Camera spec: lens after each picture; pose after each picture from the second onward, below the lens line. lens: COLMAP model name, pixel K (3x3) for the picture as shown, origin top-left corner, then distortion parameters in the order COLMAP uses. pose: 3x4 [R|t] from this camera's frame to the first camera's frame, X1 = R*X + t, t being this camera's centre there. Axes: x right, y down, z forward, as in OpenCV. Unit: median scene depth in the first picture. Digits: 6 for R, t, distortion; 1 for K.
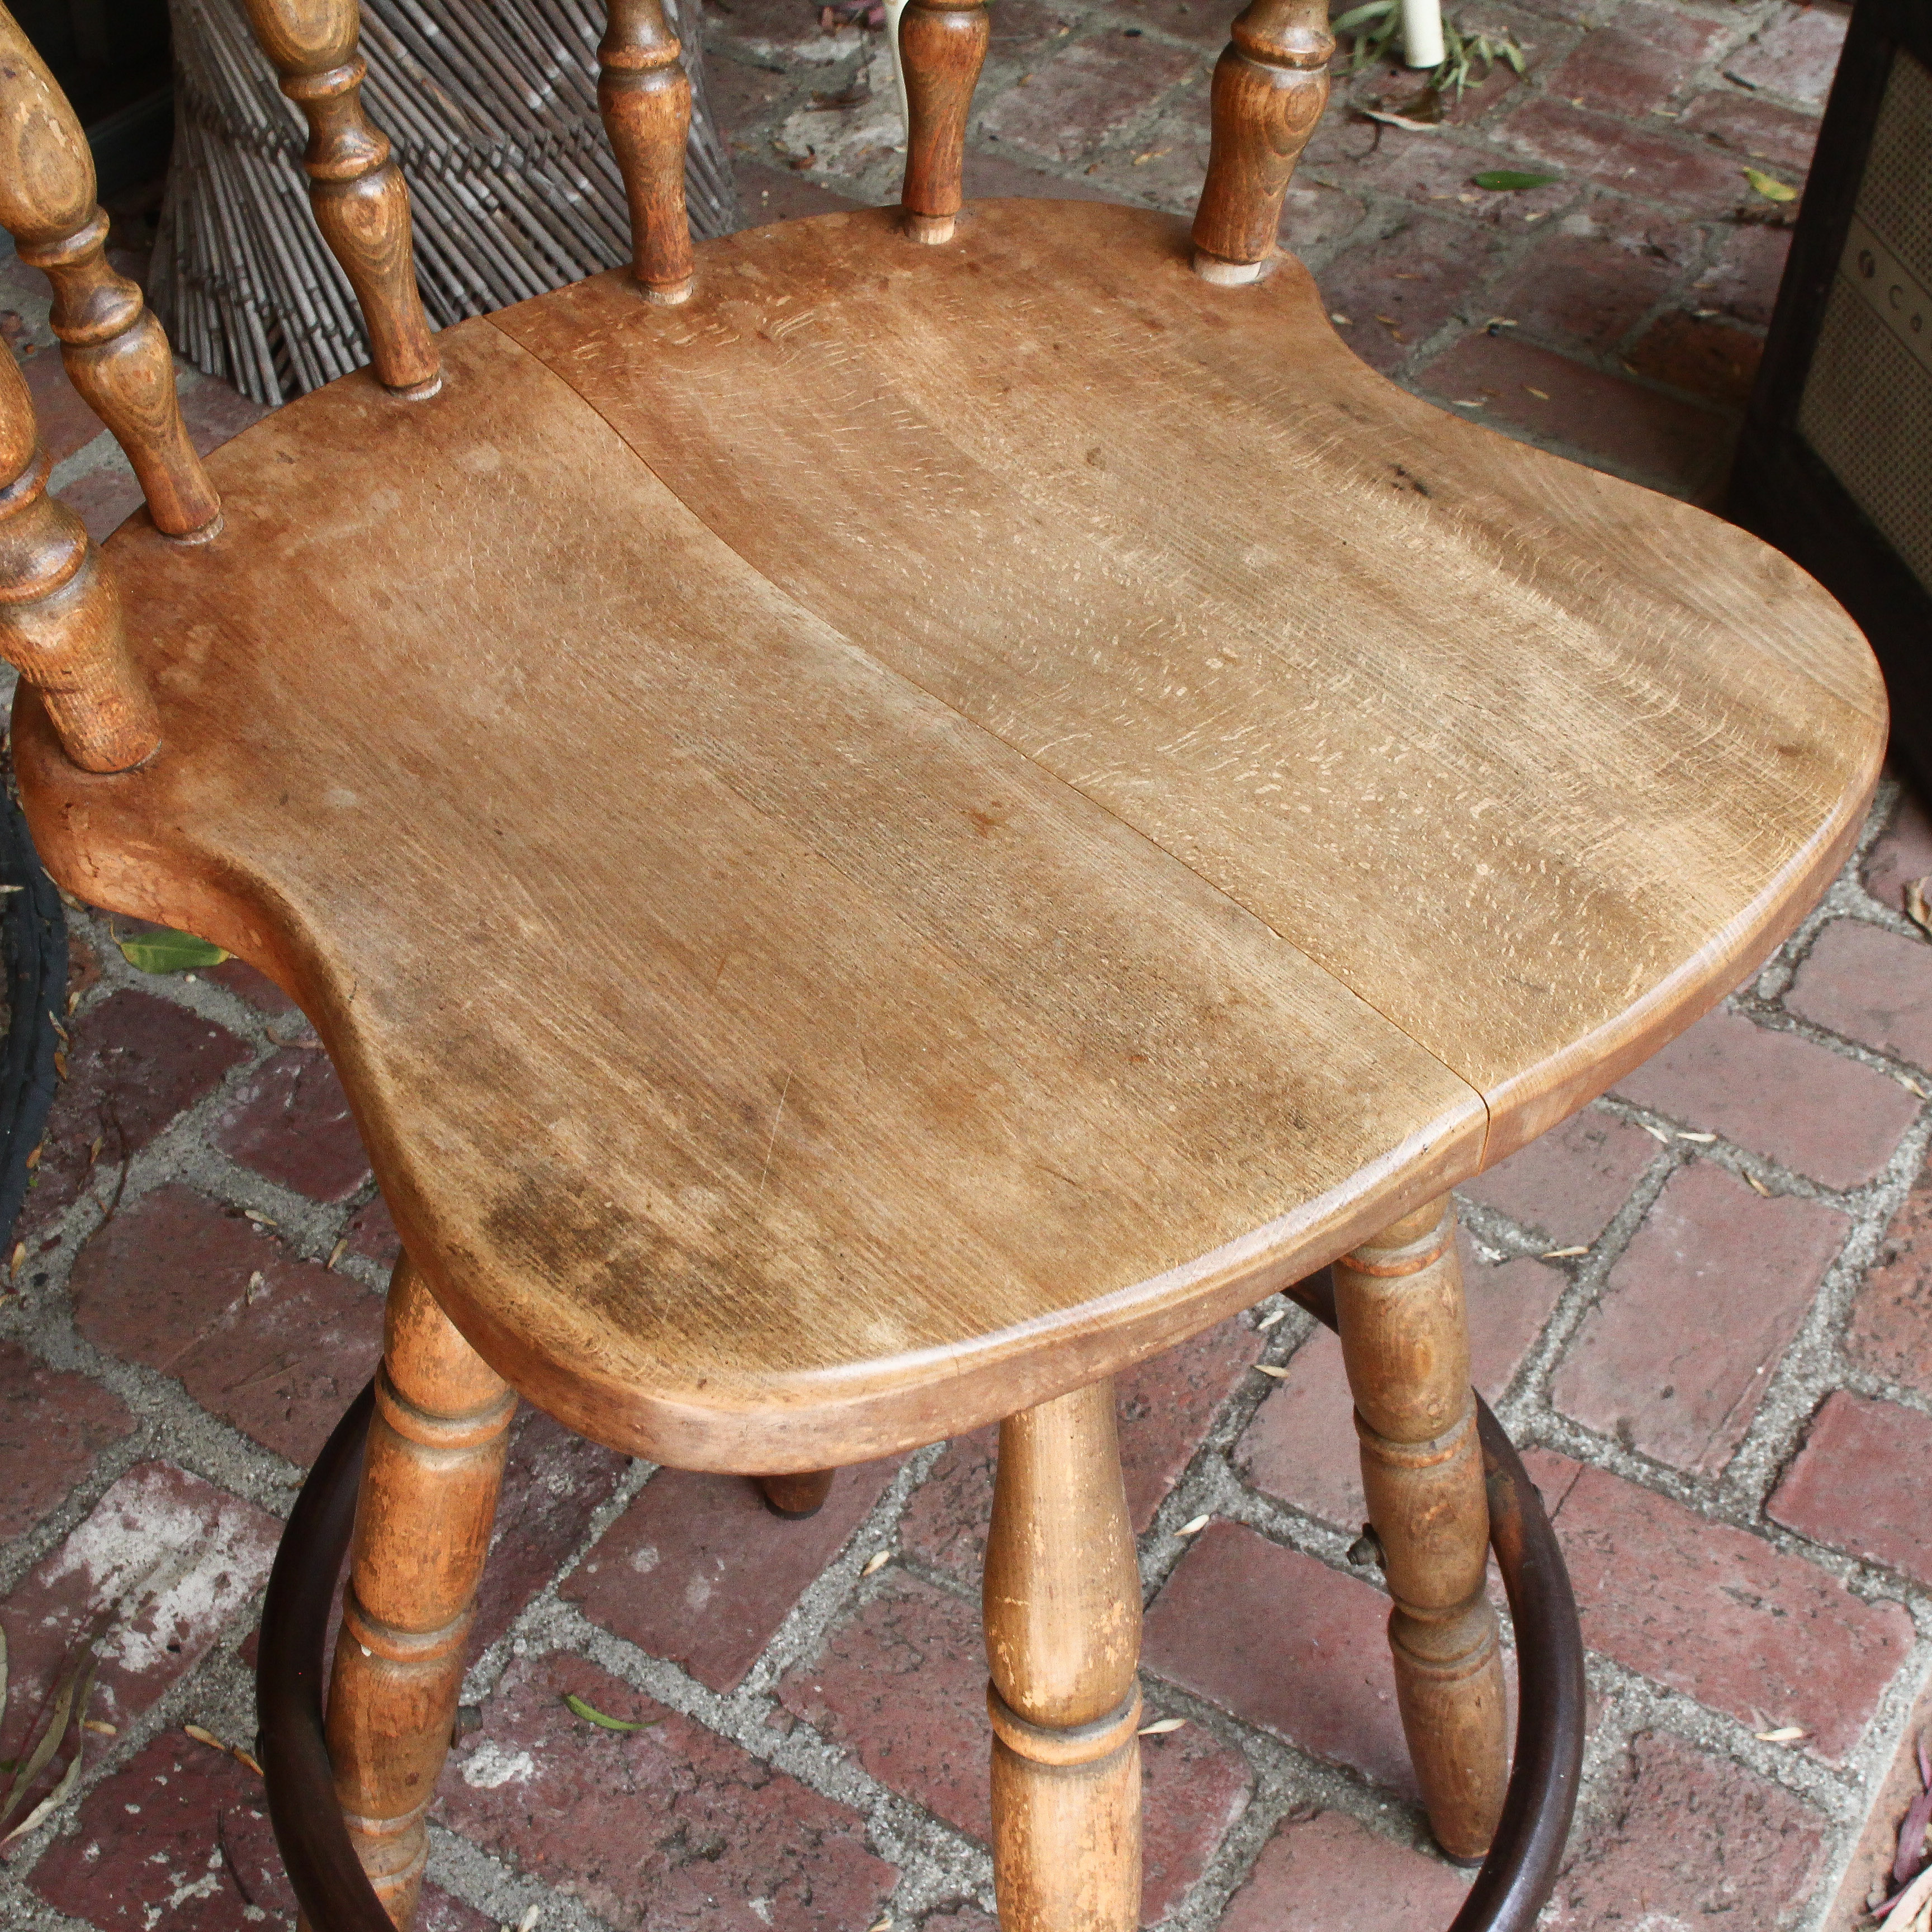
lens RADIAL K [[3425.4, 0, 1042.4], [0, 3425.4, 969.8], [0, 0, 1]] dist [-0.126058, 0.149586]
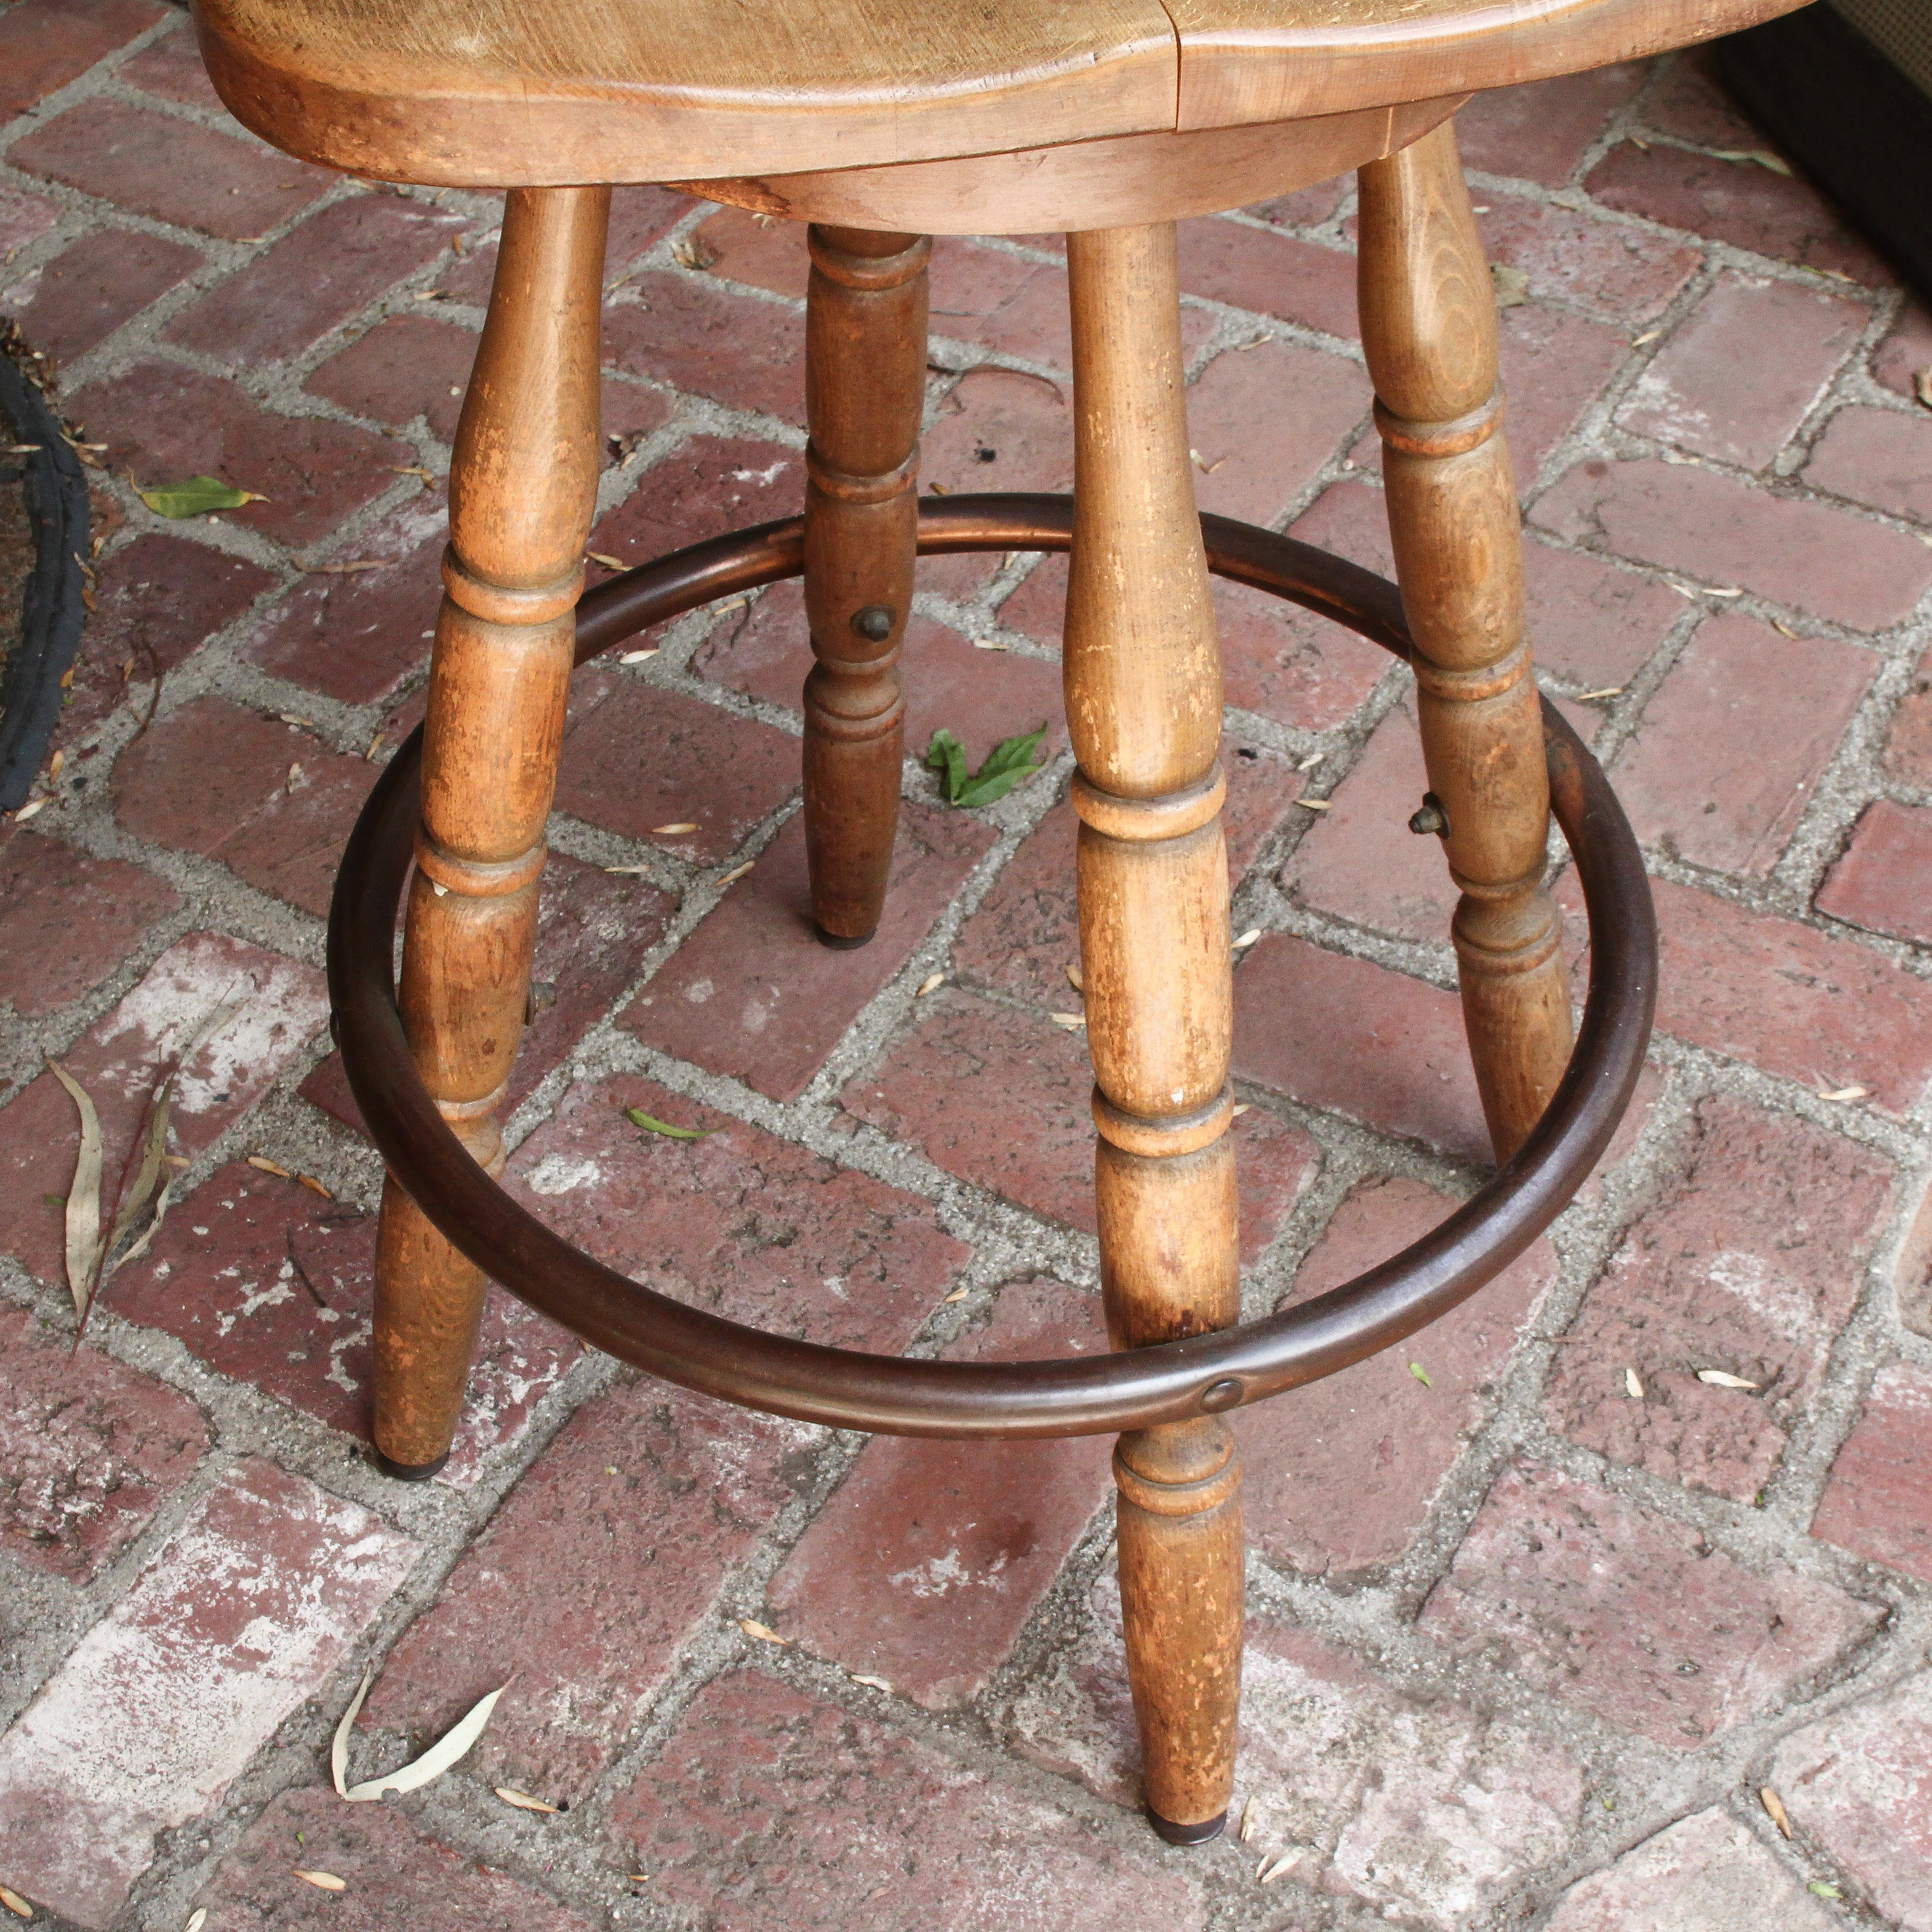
lens RADIAL K [[3425.4, 0, 1042.4], [0, 3425.4, 969.8], [0, 0, 1]] dist [-0.126058, 0.149586]
pose [[0.998842, -0.048045, 0.002643, -0.018376], [0.047999, 0.998734, 0.015067, 0.154354], [-0.003363, -0.014923, 0.999883, -0.003143]]
